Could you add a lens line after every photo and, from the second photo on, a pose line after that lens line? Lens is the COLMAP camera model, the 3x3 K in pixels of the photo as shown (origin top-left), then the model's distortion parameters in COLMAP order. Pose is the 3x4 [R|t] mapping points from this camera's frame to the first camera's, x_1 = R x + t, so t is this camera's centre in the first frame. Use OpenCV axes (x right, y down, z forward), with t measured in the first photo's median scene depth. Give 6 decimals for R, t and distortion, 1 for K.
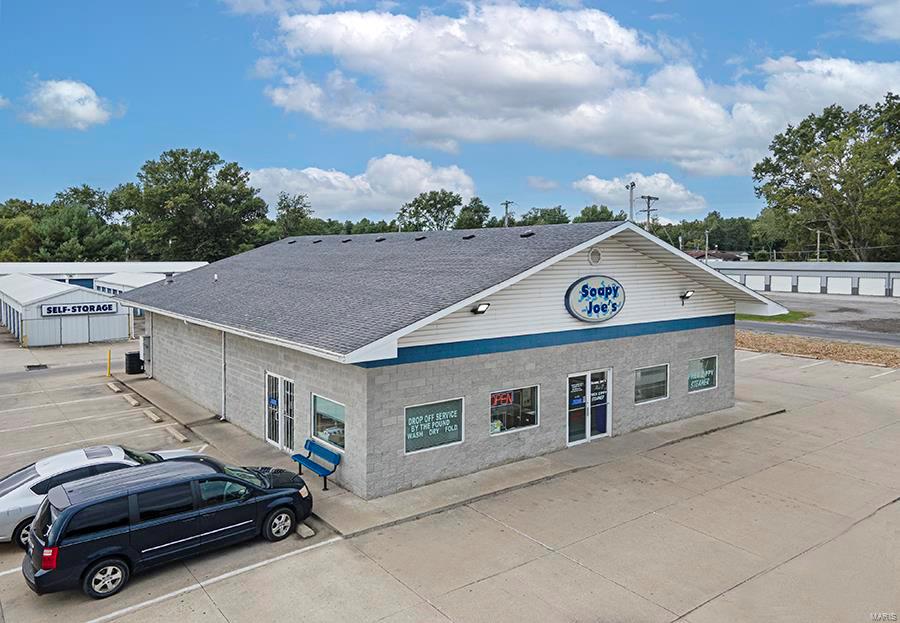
lens RADIAL K [[697.8, 0, 453.1], [0, 697.8, 278.9], [0, 0, 1]] dist [0.058813, 0.001048]
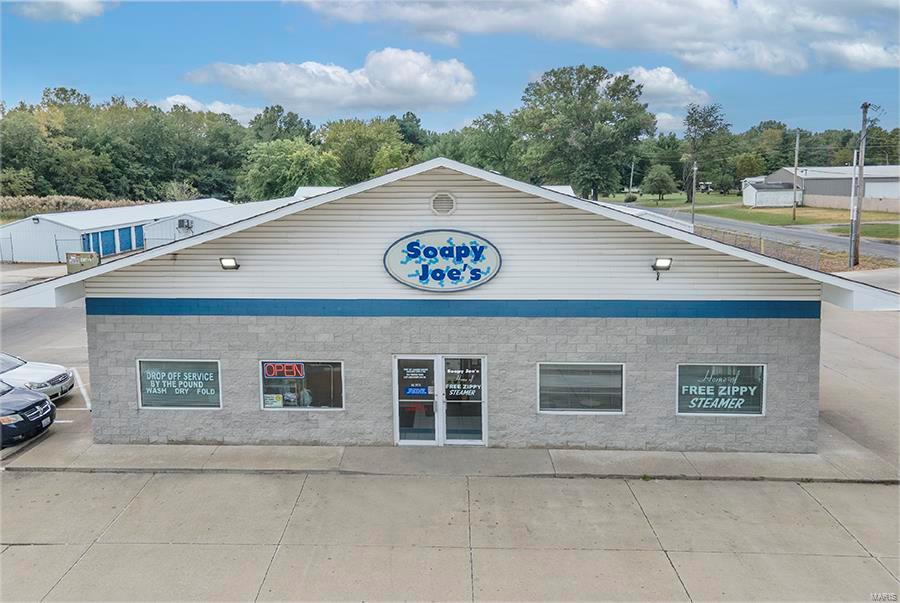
lens RADIAL K [[770.8, 0, 378.7], [0, 770.8, 257.9], [0, 0, 1]] dist [0.066170, 0.013226]
pose [[0.756301, 0.068497, -0.650629, 0.696951], [-0.022437, 0.996635, 0.078843, -0.039243], [0.653839, -0.045031, 0.755292, 0.332022]]
